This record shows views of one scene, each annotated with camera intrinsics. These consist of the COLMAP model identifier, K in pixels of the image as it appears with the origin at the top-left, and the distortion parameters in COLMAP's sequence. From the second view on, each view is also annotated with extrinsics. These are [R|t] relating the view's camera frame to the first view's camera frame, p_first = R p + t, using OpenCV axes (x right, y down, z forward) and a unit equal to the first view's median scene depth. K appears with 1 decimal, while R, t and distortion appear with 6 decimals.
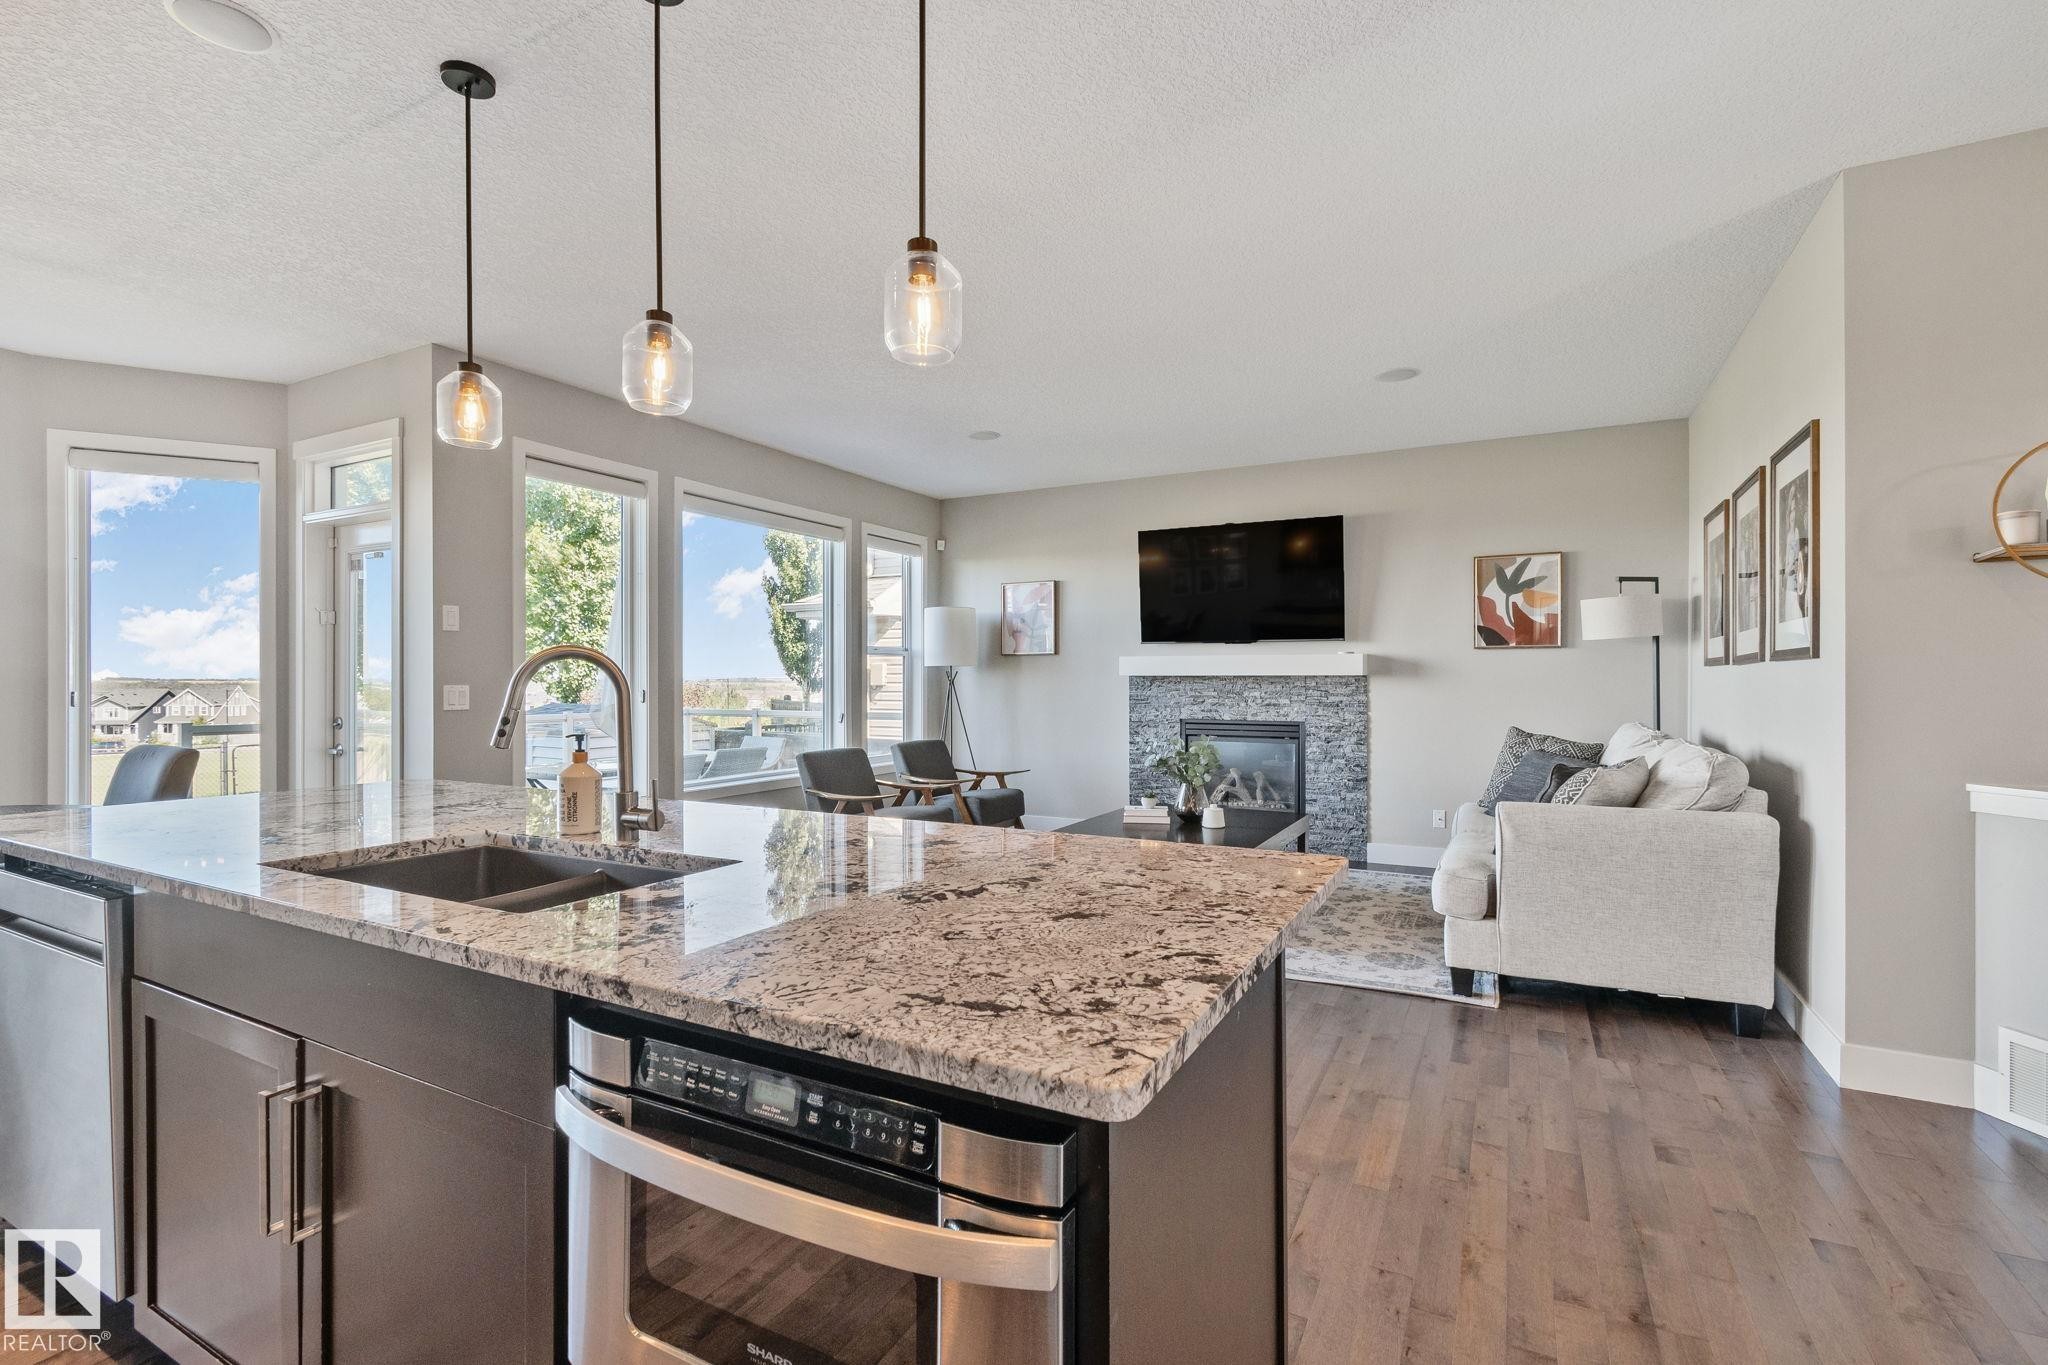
lens RADIAL K [[930.1, 0, 1024.6], [0, 930.1, 685.4], [0, 0, 1]] dist [0.002787, -0.002386]
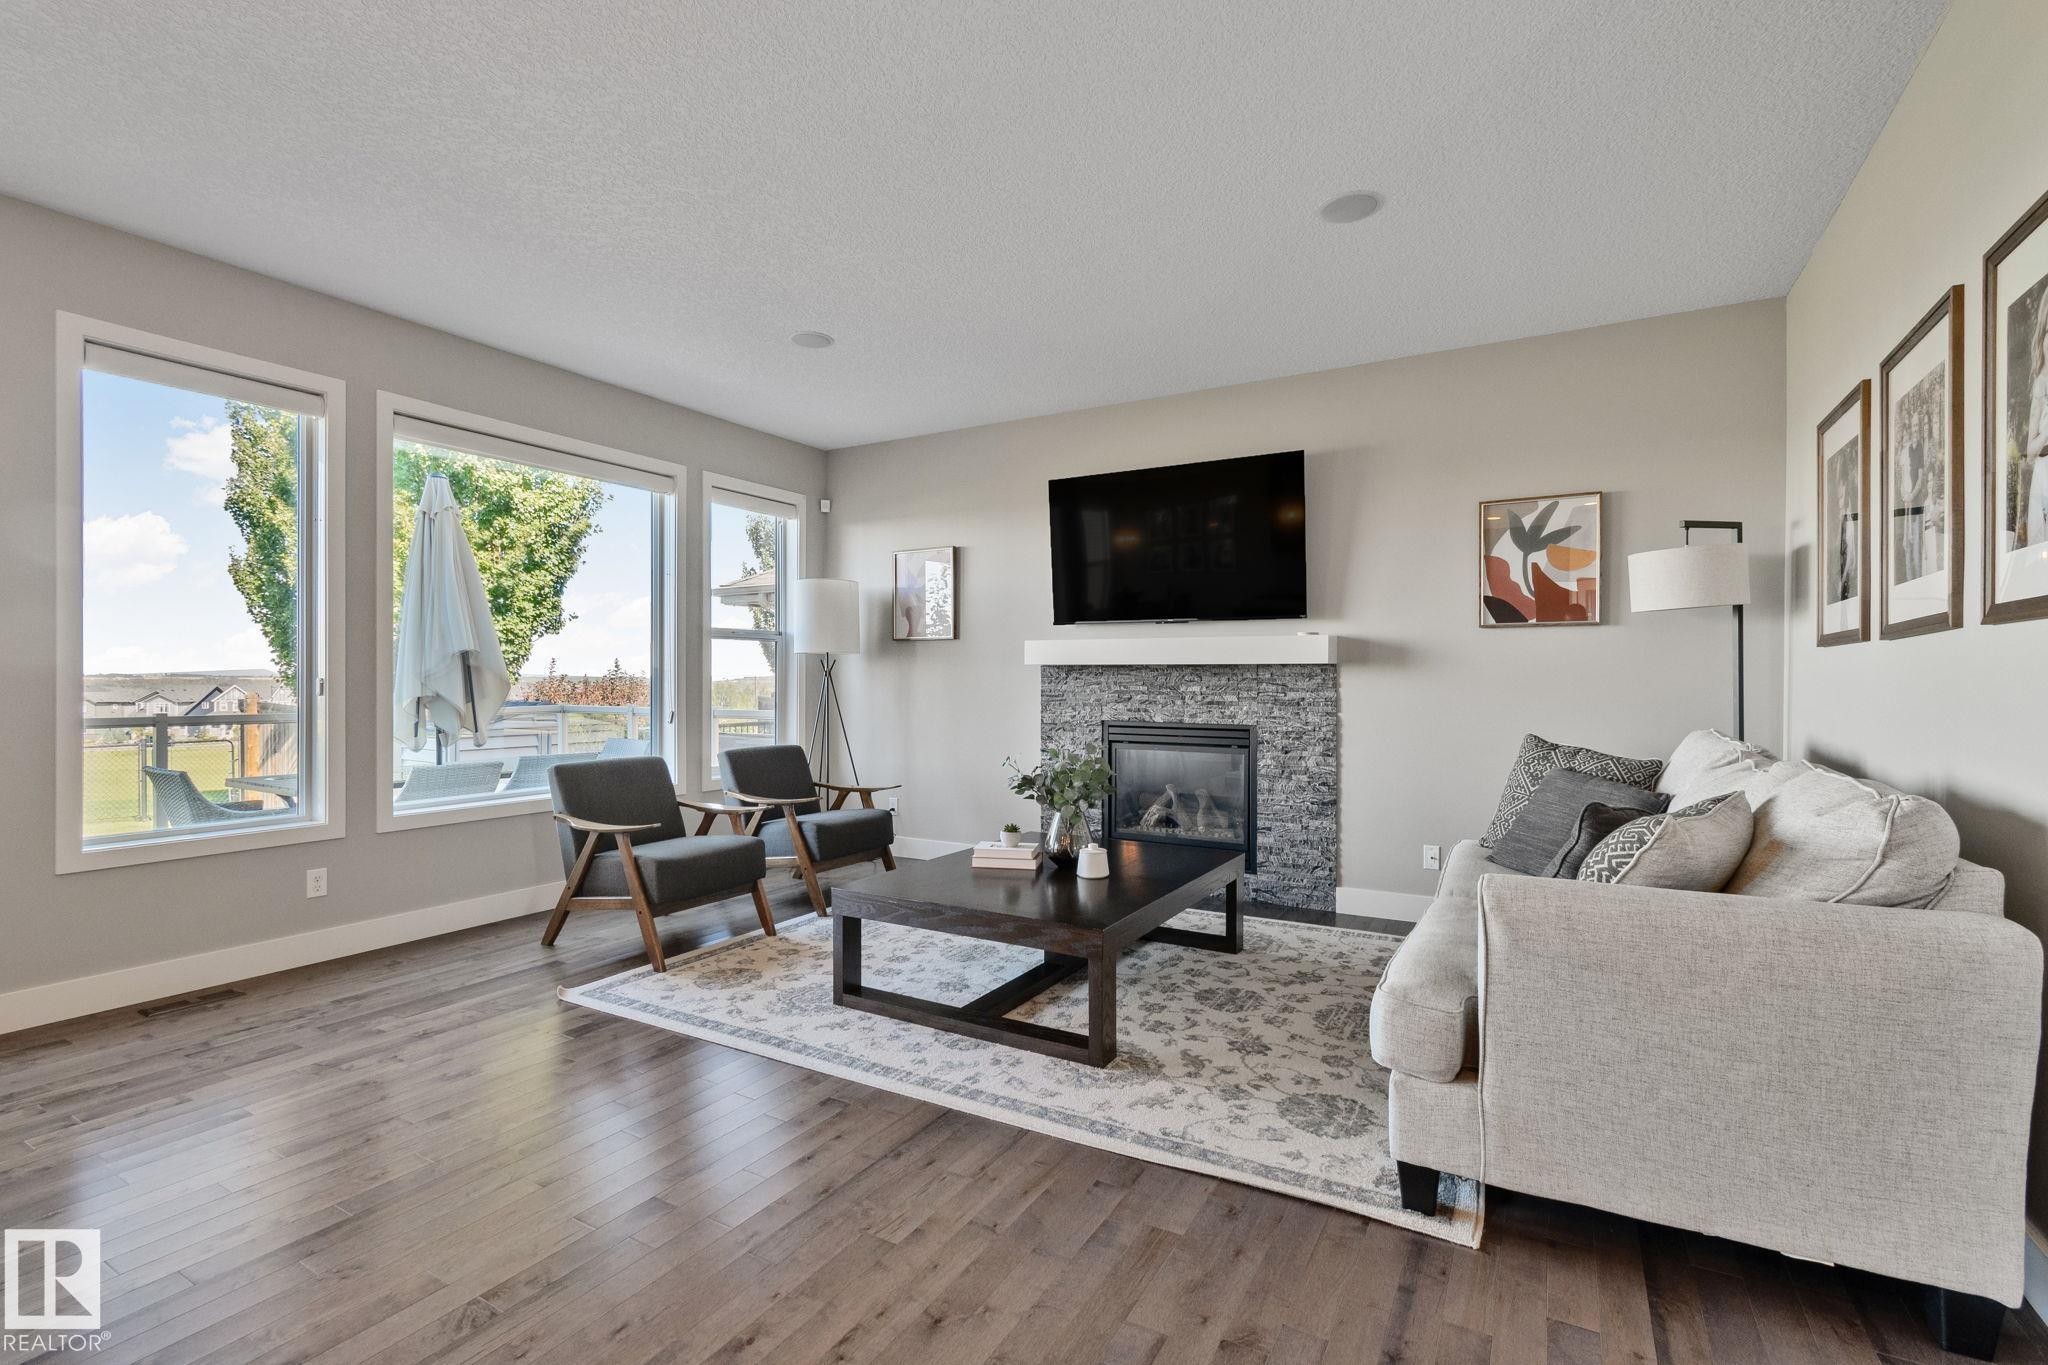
lens RADIAL K [[930.1, 0, 1022.5], [0, 930.1, 683.4], [0, 0, 1]] dist [0.002787, -0.002386]
pose [[0.999387, 0.003310, -0.034852, 0.152786], [-0.003337, 0.999994, -0.000720, 0.006774], [0.034849, 0.000835, 0.999392, 0.260971]]
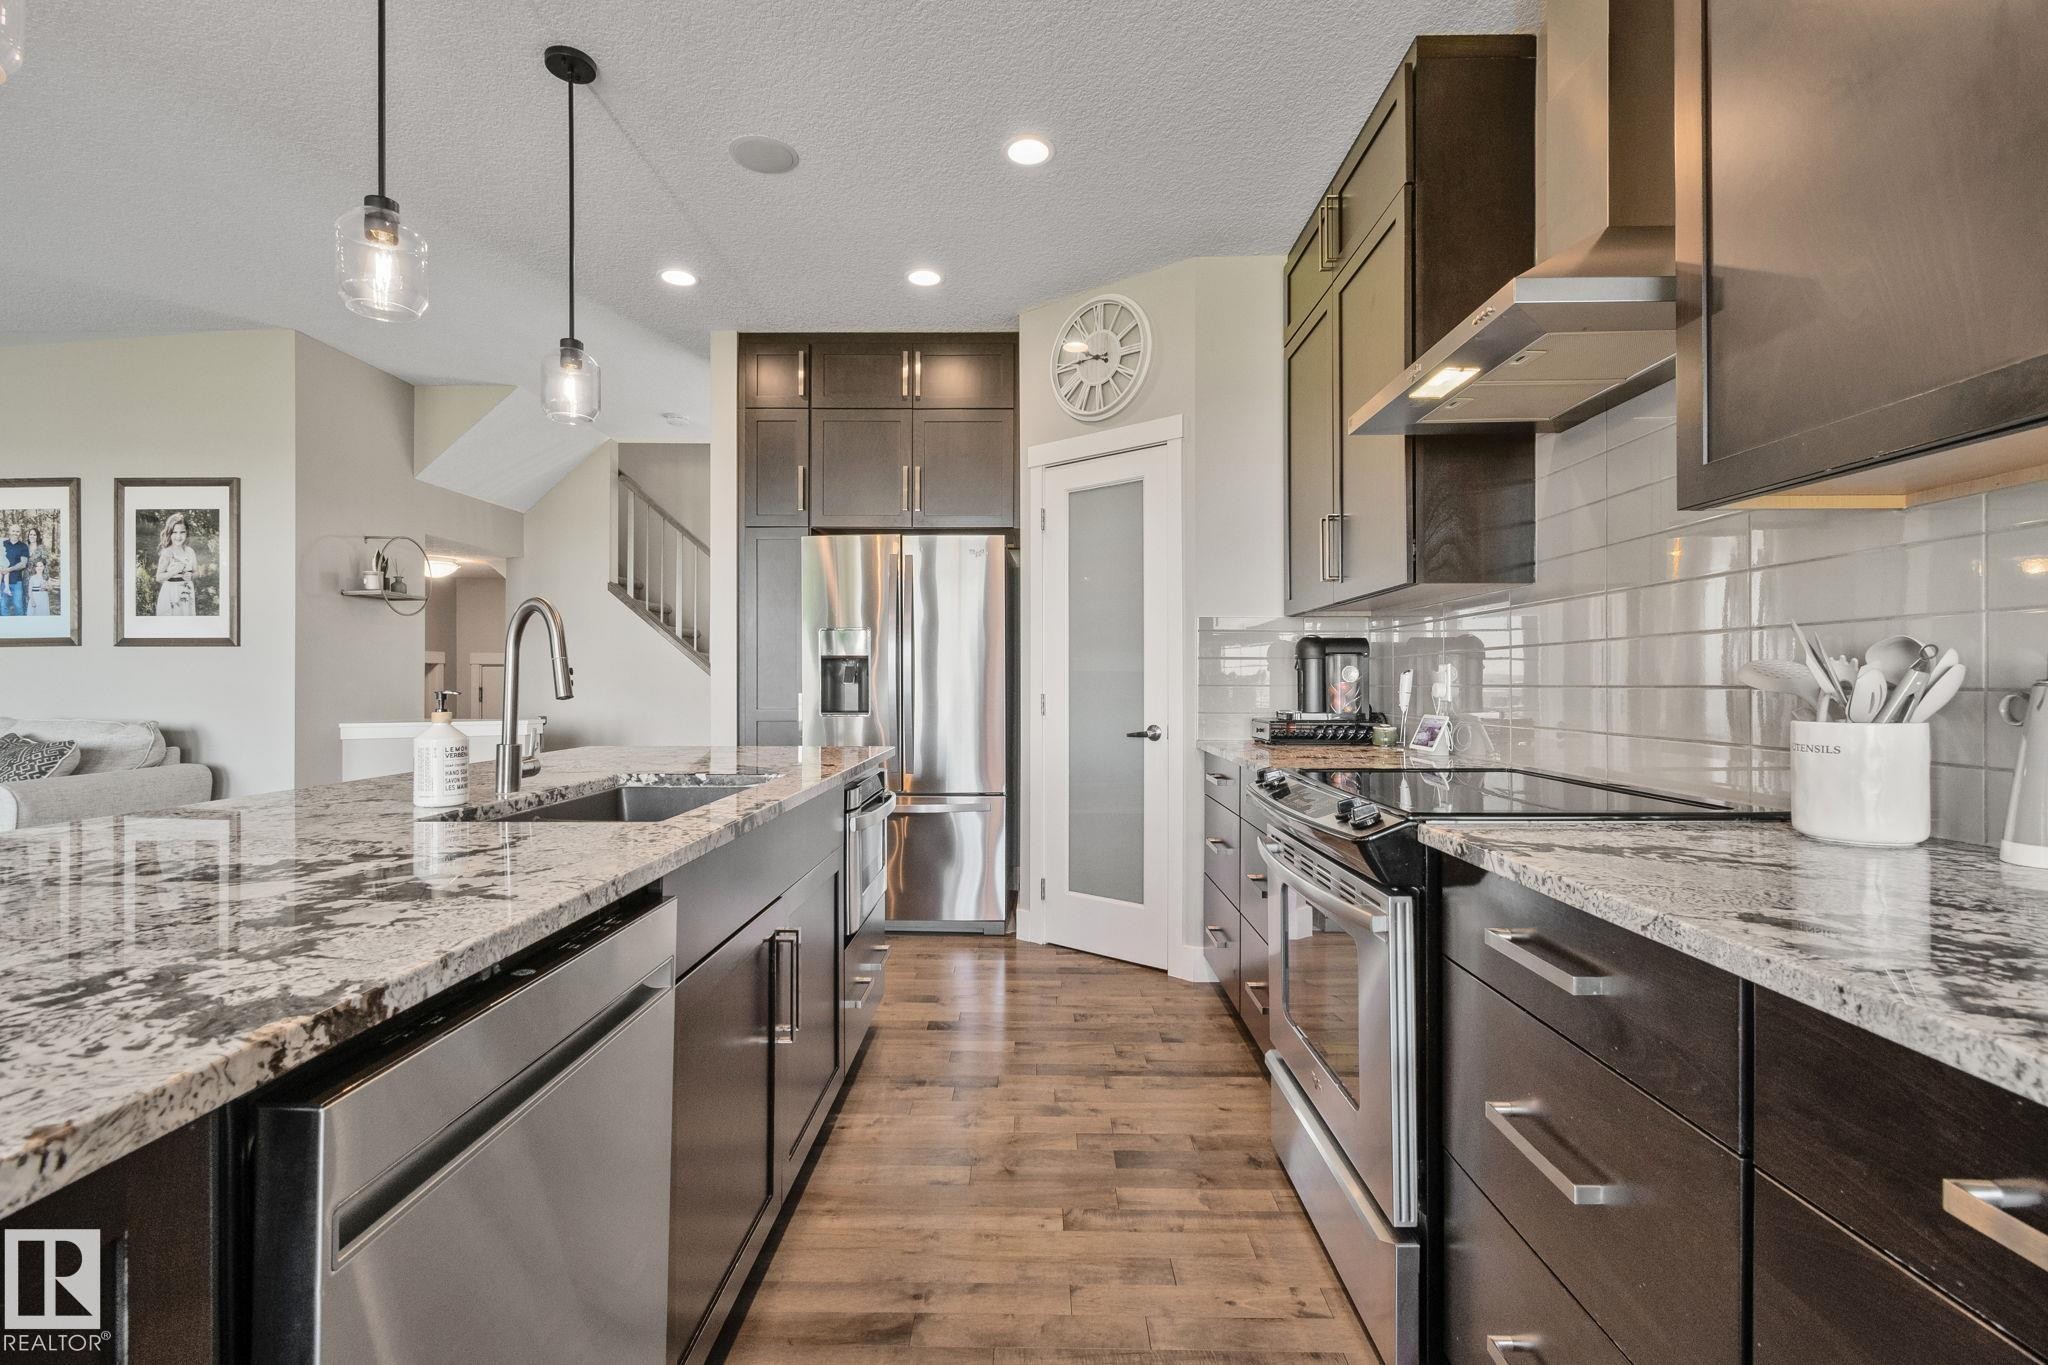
lens RADIAL K [[930.1, 0, 1028.6], [0, 930.1, 688.6], [0, 0, 1]] dist [0.002787, -0.002386]
pose [[-0.467306, -0.006636, 0.884071, -0.502252], [-0.000538, 0.999974, 0.007222, 0.012991], [-0.884096, 0.002899, -0.467297, 0.313113]]
